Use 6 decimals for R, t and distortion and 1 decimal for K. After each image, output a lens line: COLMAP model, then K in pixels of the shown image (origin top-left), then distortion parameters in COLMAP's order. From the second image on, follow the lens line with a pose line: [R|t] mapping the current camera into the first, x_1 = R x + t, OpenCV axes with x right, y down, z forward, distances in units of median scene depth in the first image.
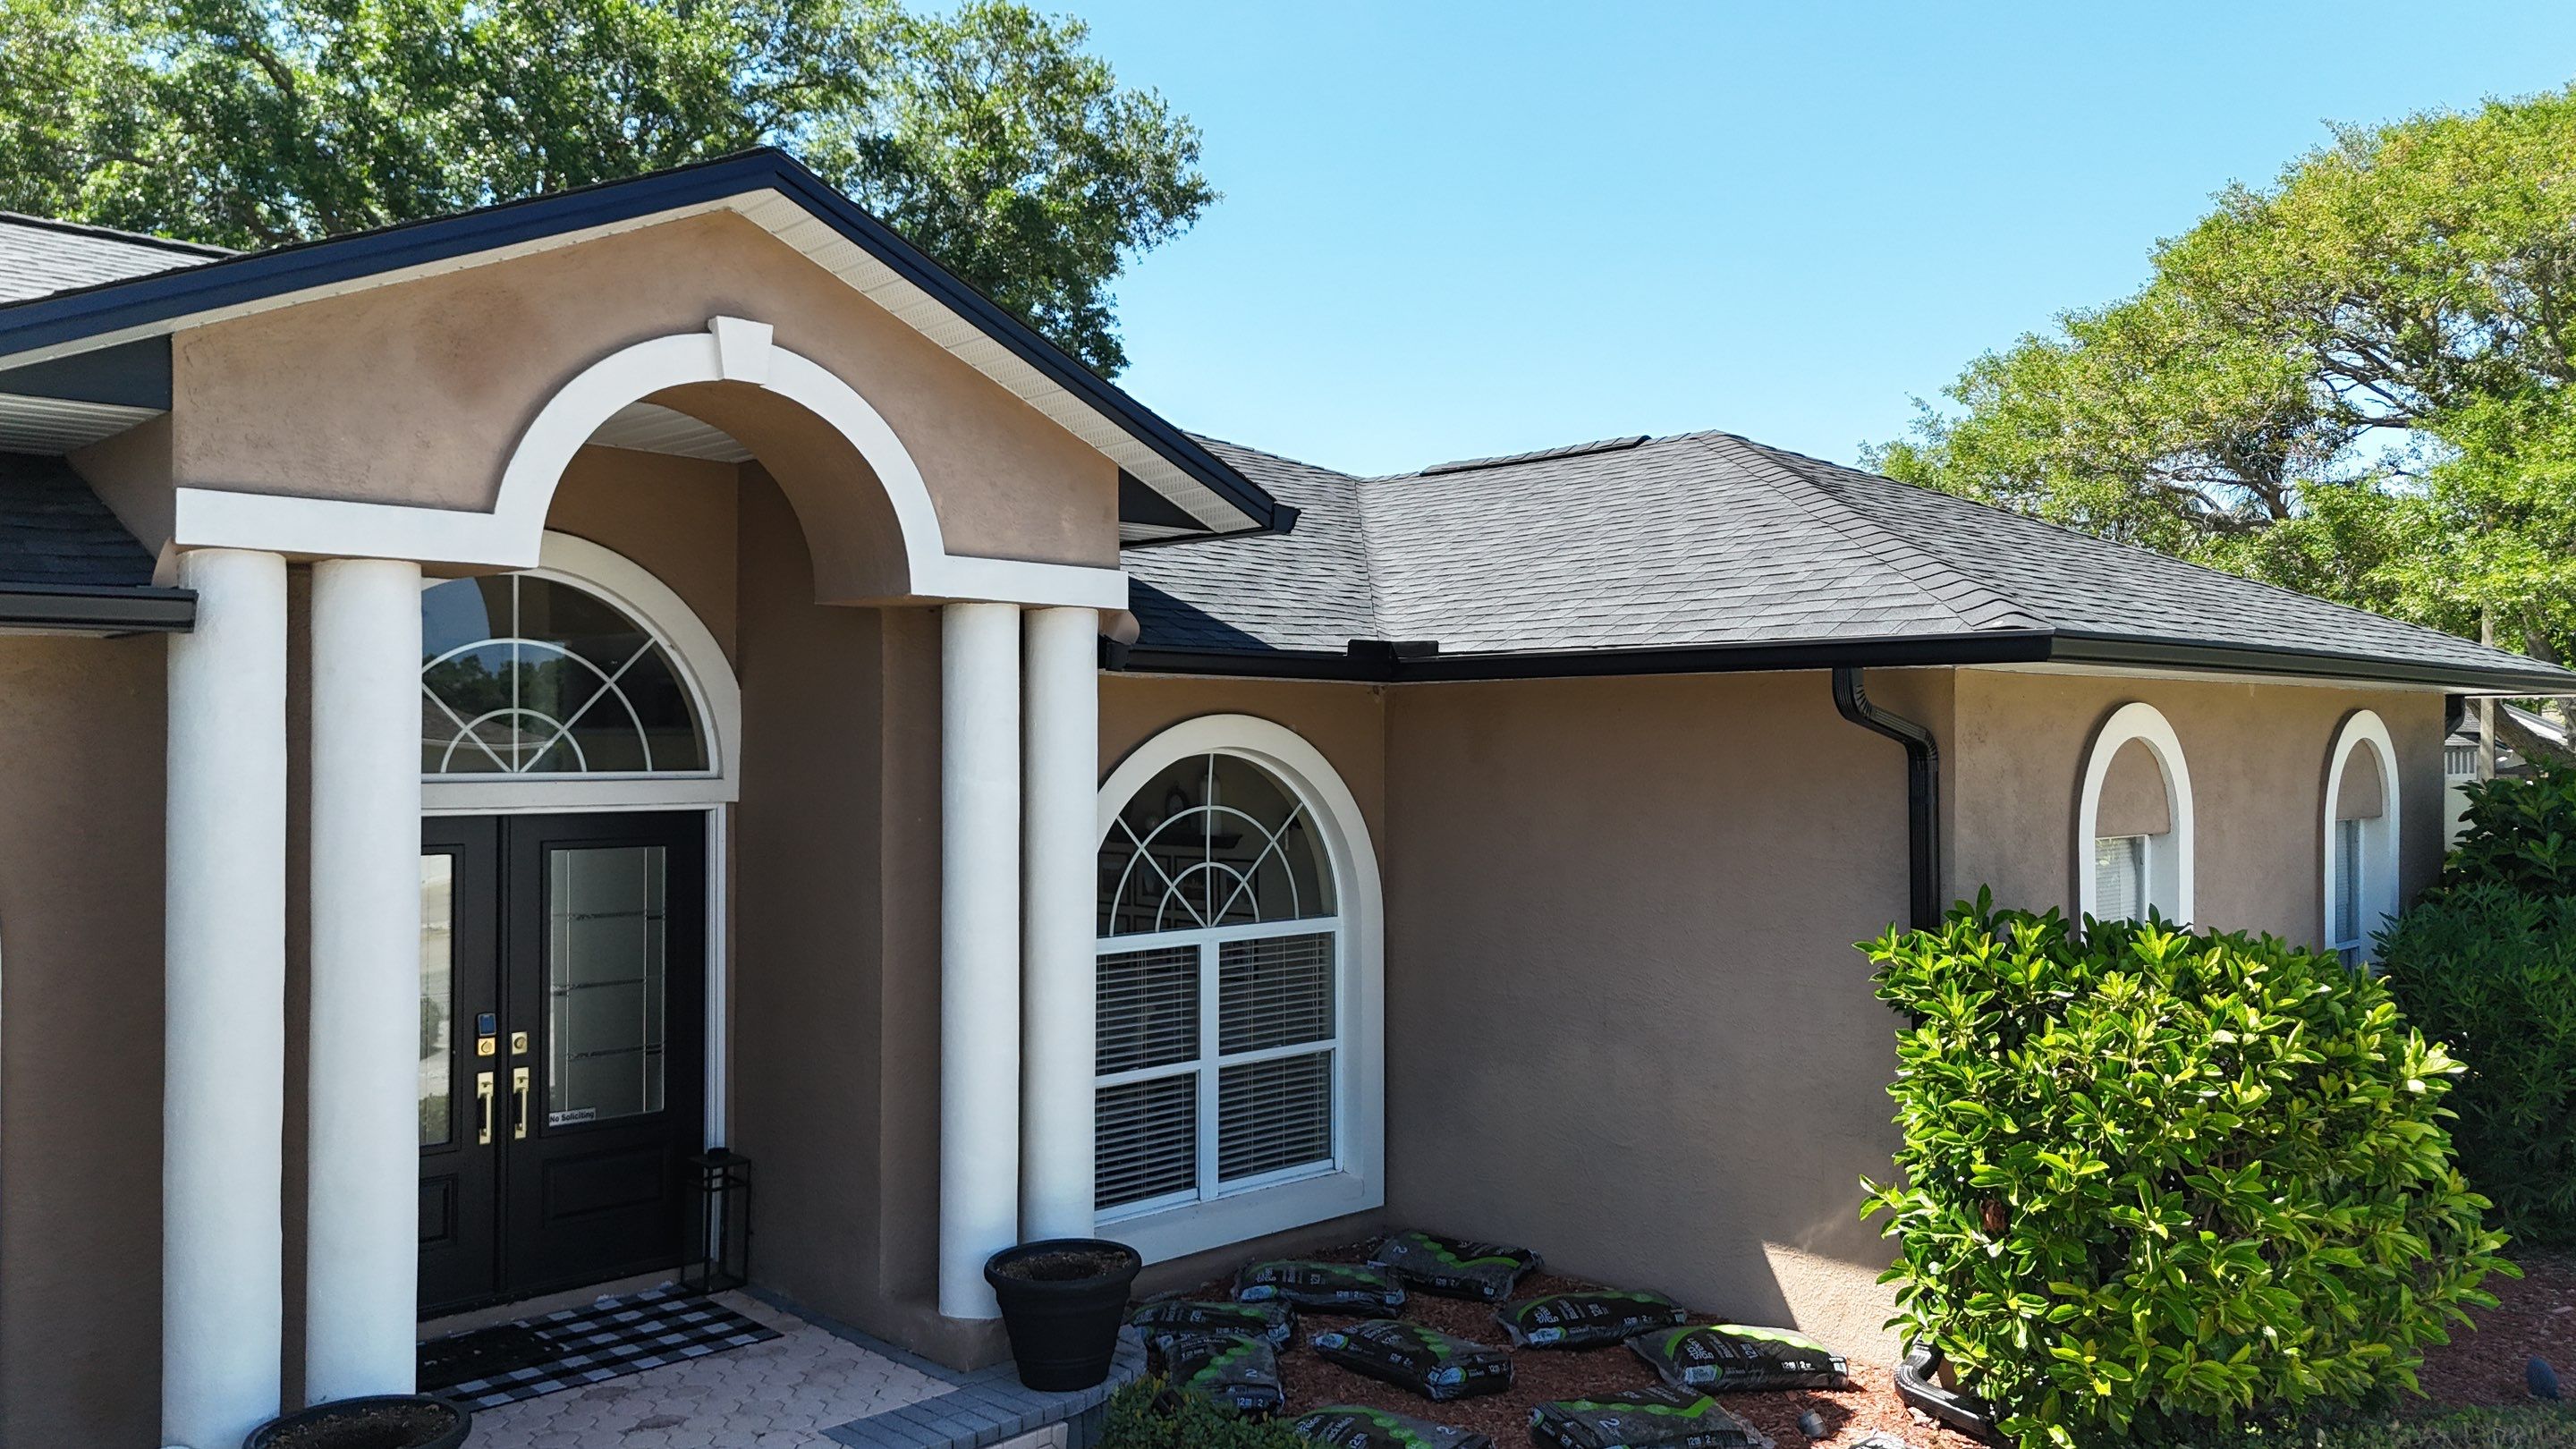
lens RADIAL K [[1897.3, 0, 1288.0], [0, 1897.3, 724.5], [0, 0, 1]] dist [0.098792, -0.108188]
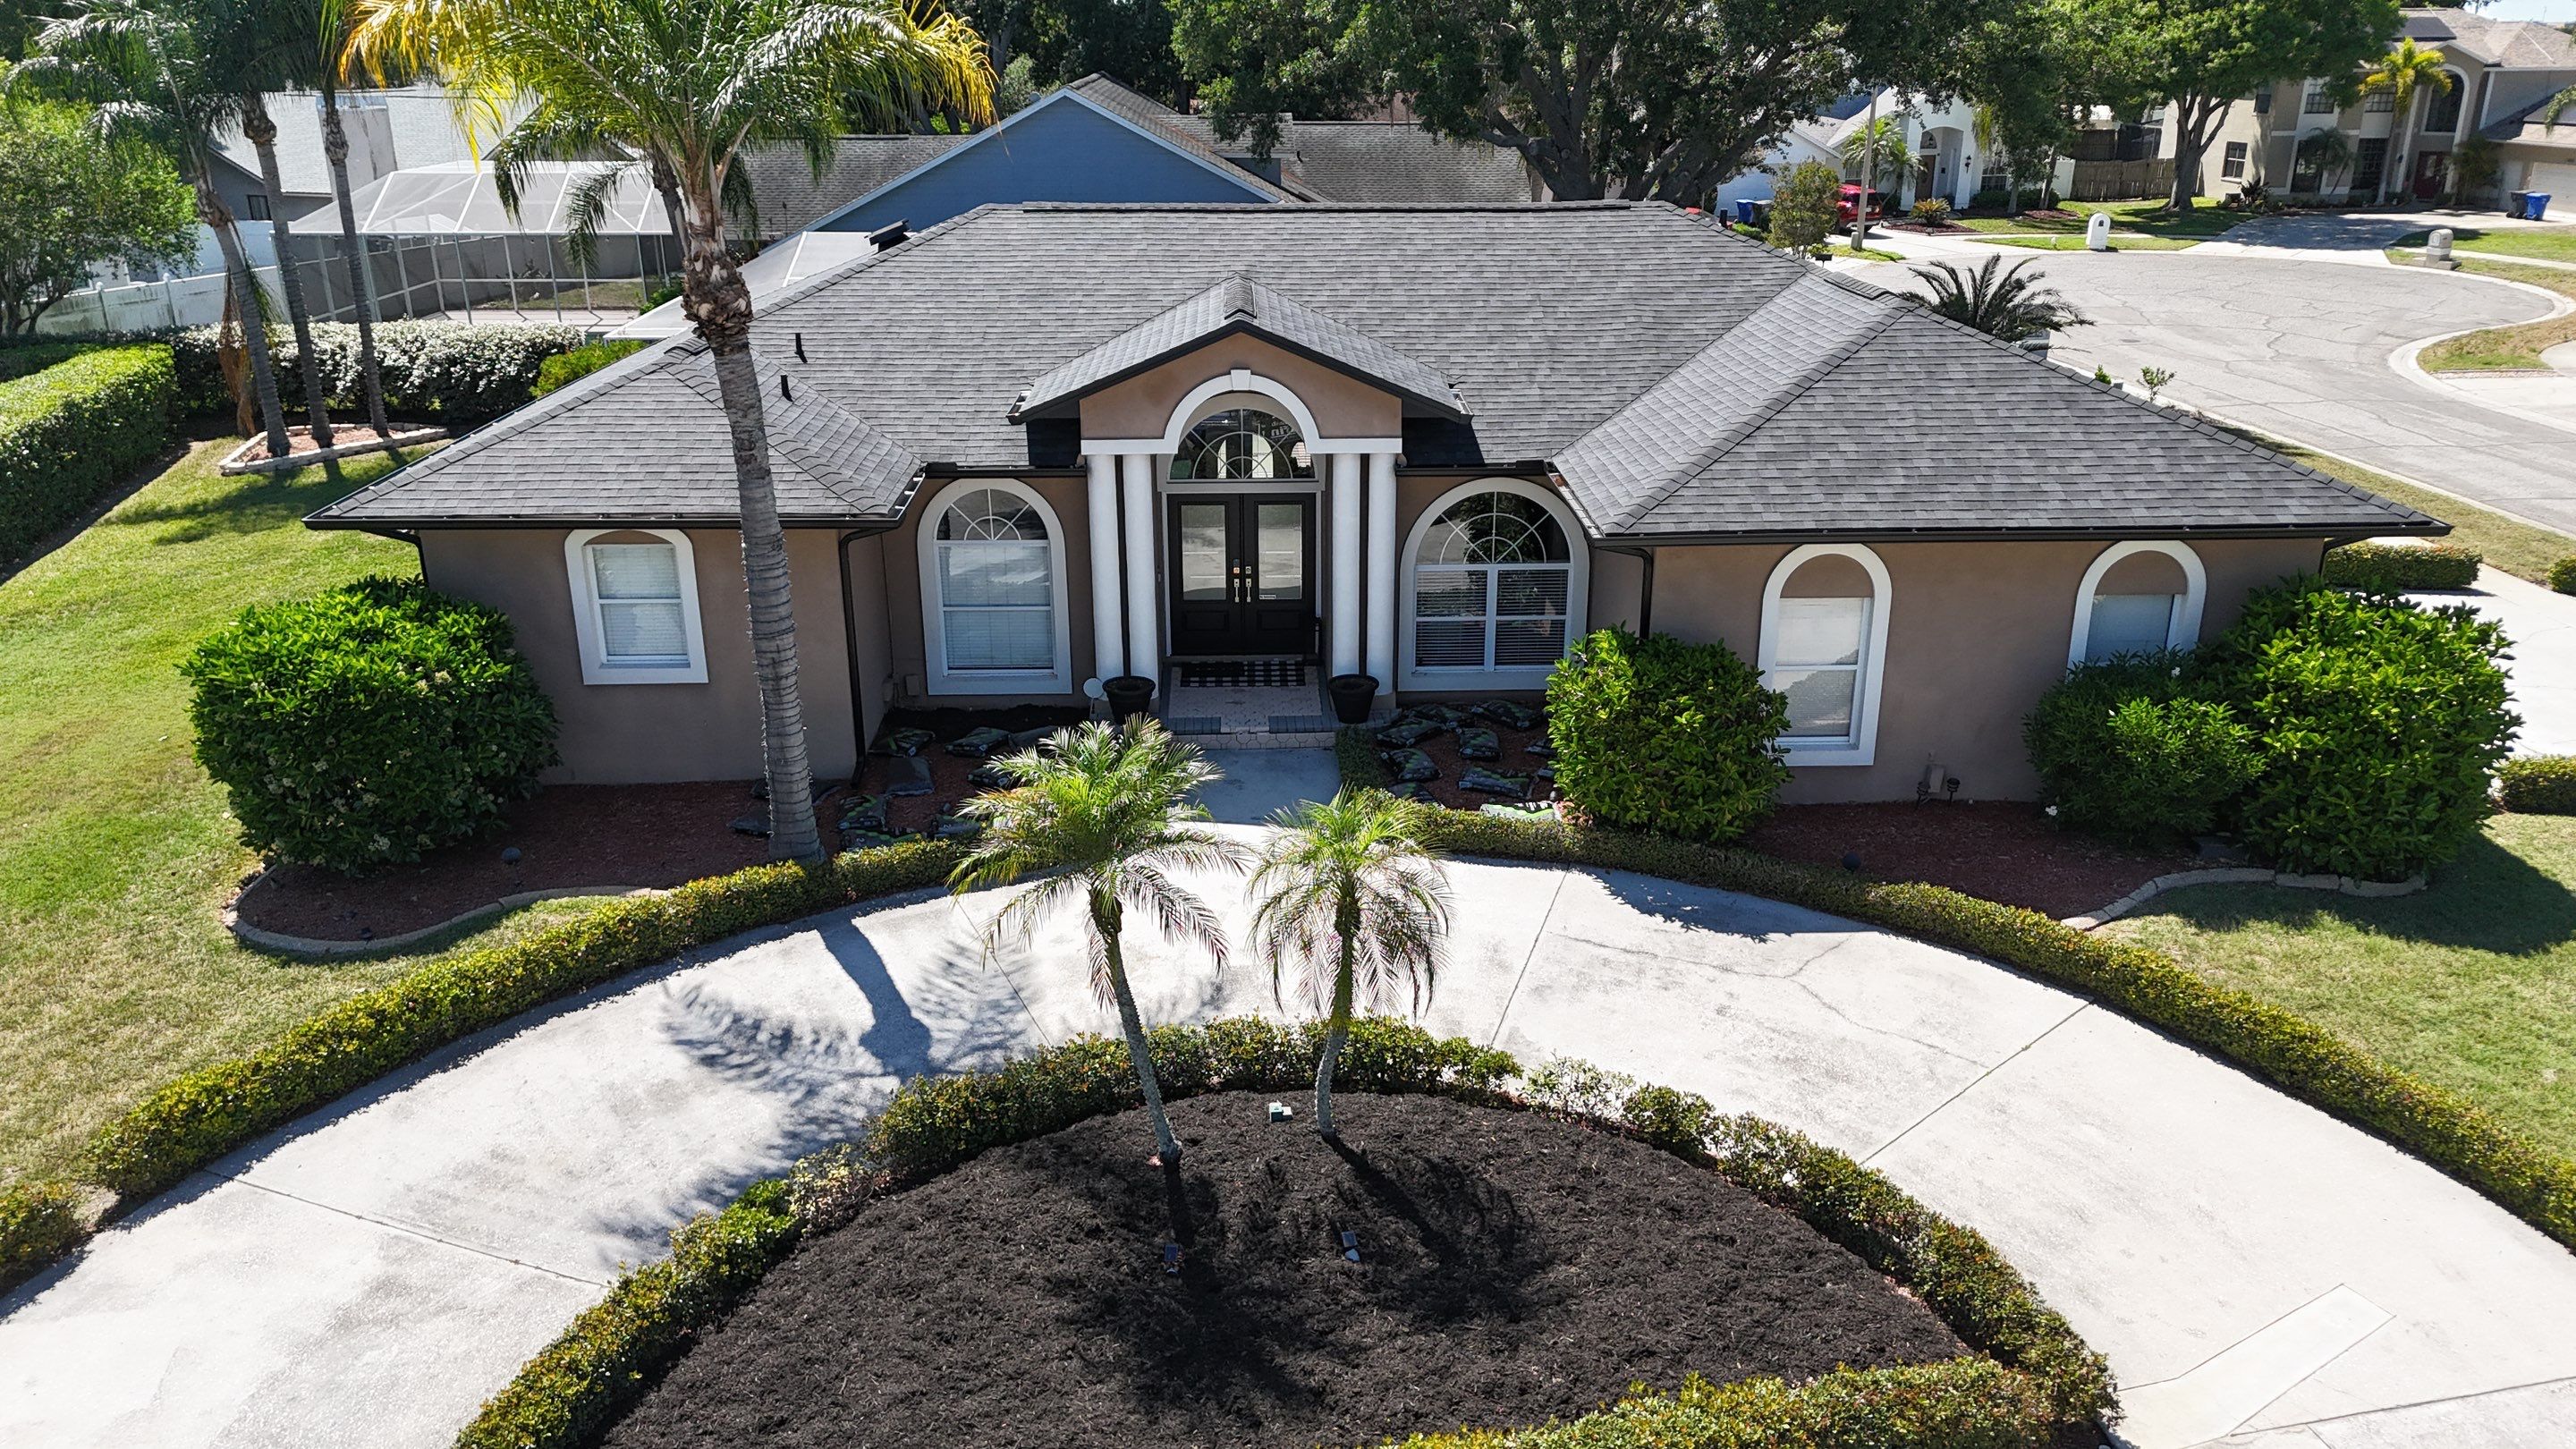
lens RADIAL K [[1897.3, 0, 1288.0], [0, 1897.3, 724.5], [0, 0, 1]] dist [0.098792, -0.108188]
pose [[0.735059, 0.228478, -0.638347, 1.566819], [0.008639, 0.938277, 0.345777, -0.621439], [0.677948, -0.259681, 0.687715, -1.010598]]
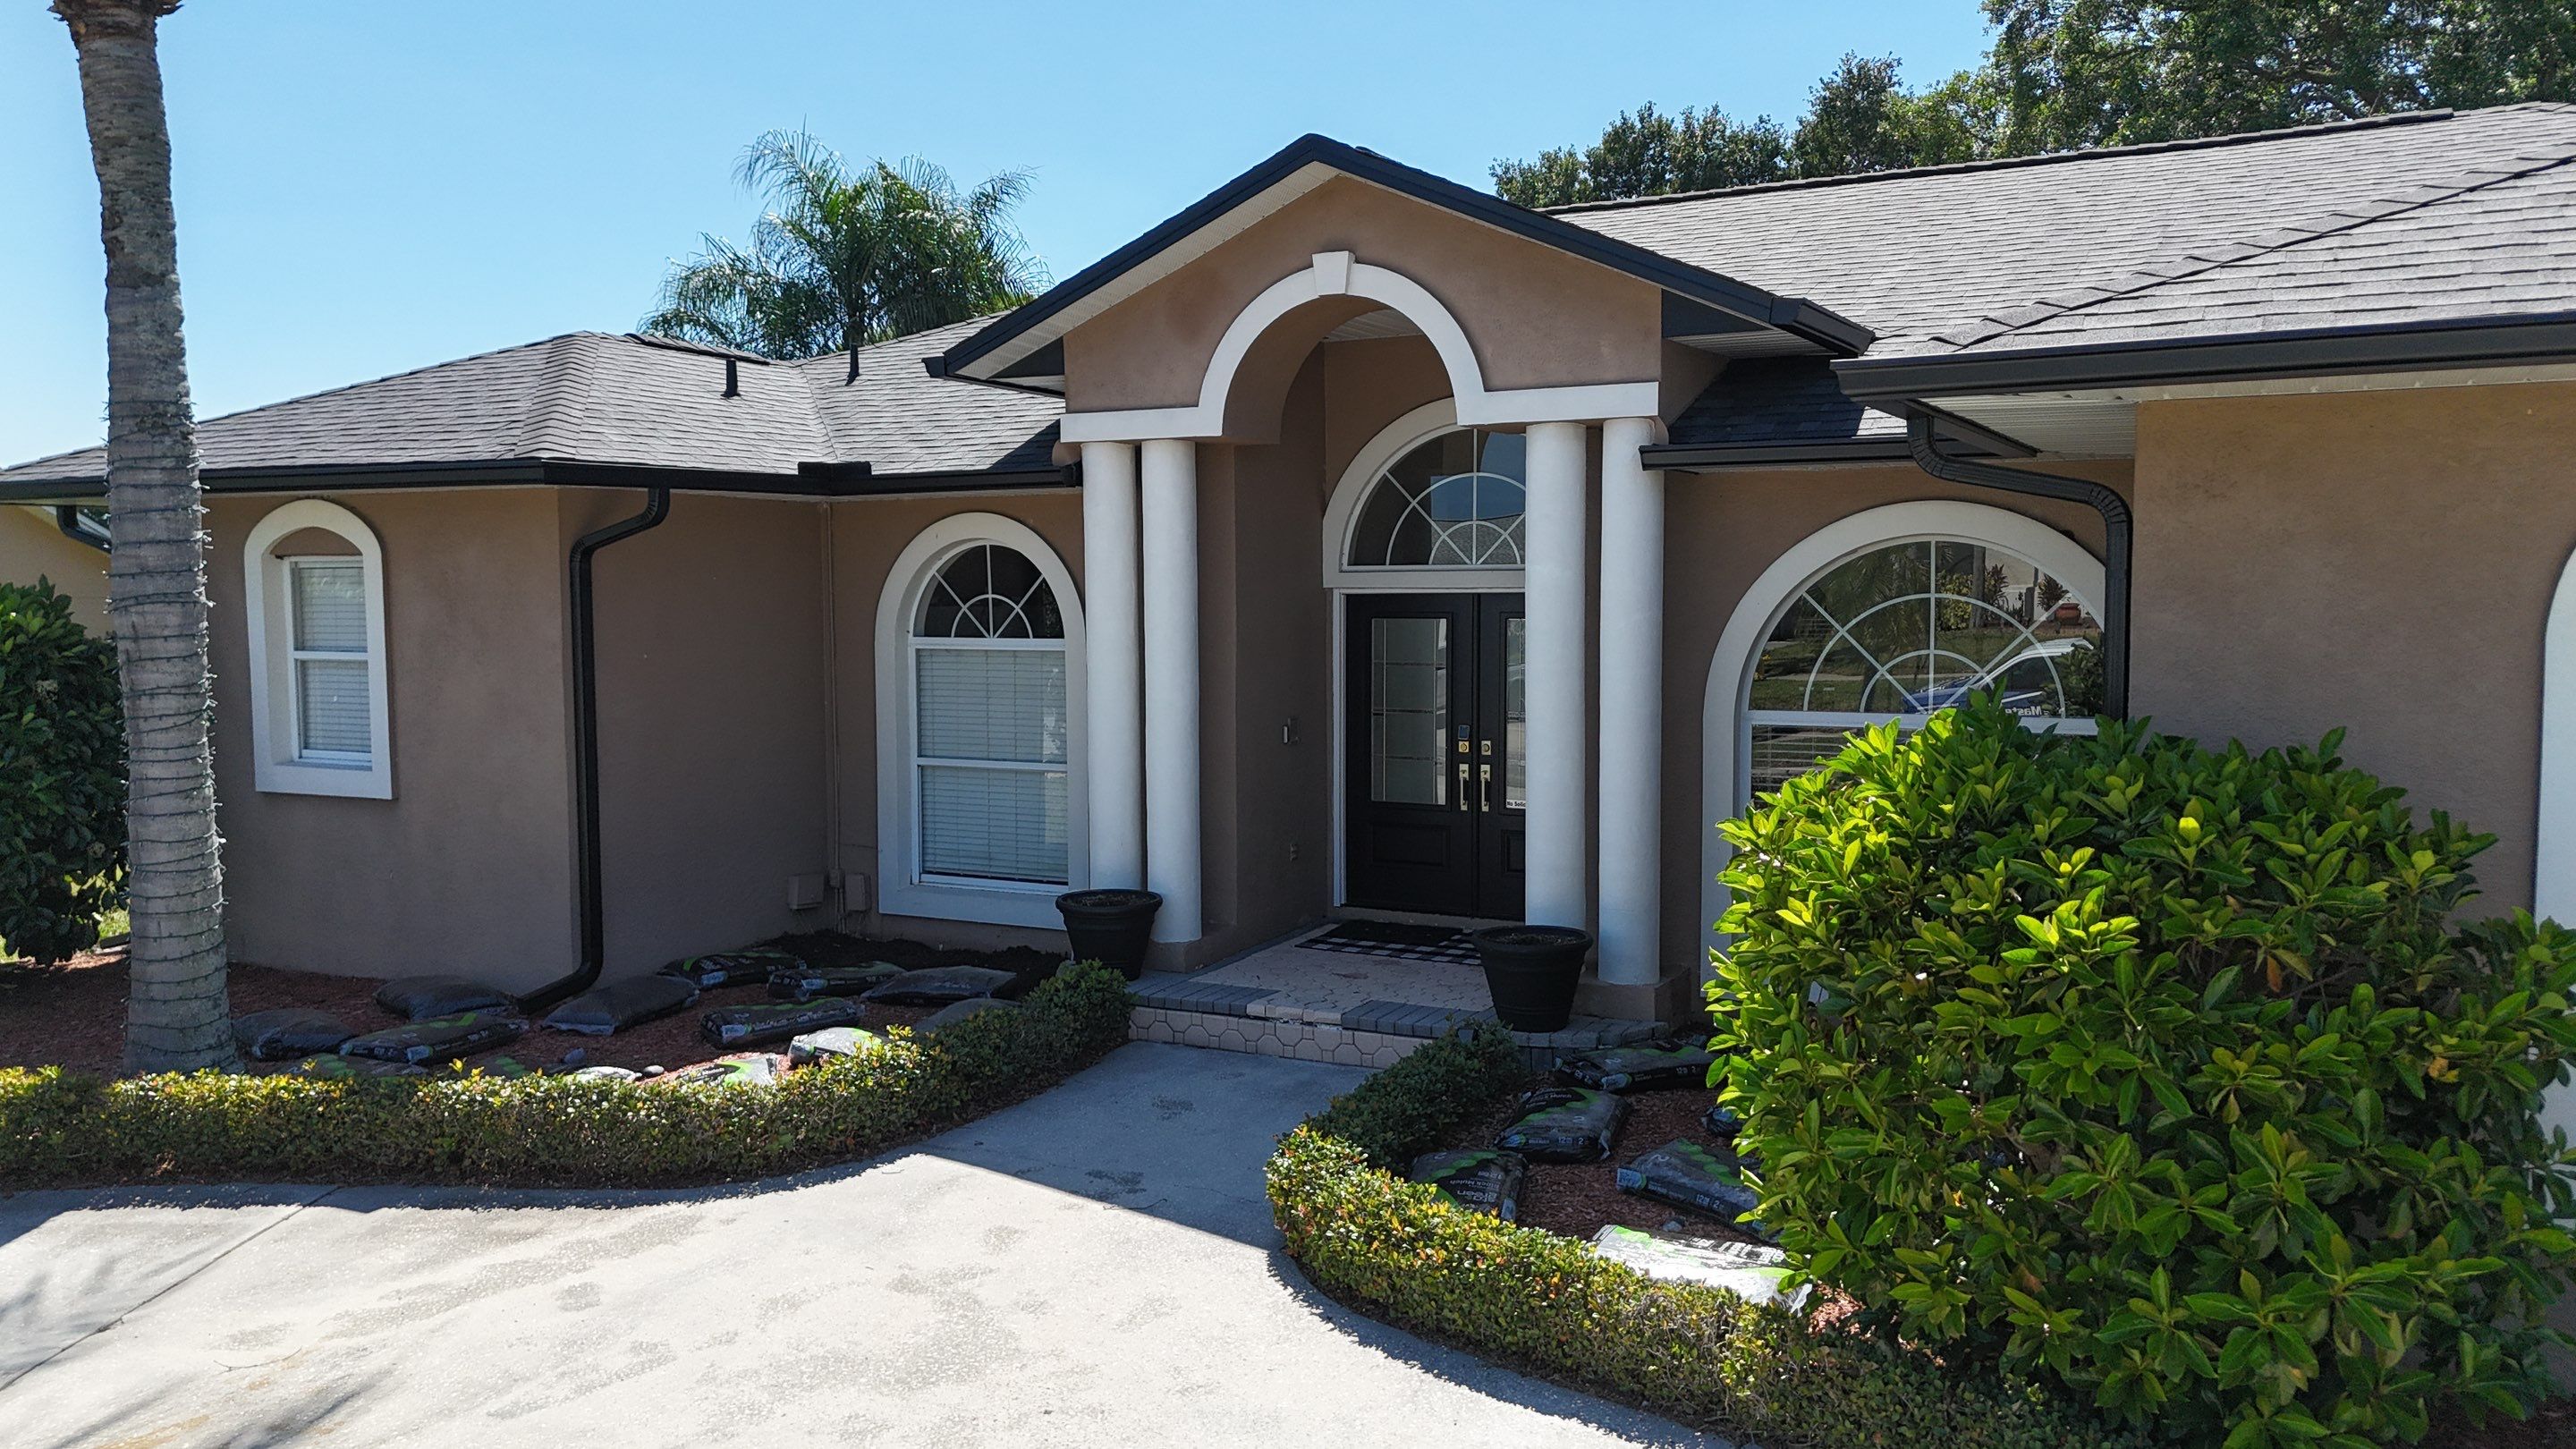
lens RADIAL K [[1897.3, 0, 1288.0], [0, 1897.3, 724.5], [0, 0, 1]] dist [0.098792, -0.108188]
pose [[0.295420, 0.069048, -0.952869, 0.971265], [0.015331, 0.996914, 0.076993, 0.033986], [0.955245, -0.037353, 0.293449, 0.440696]]
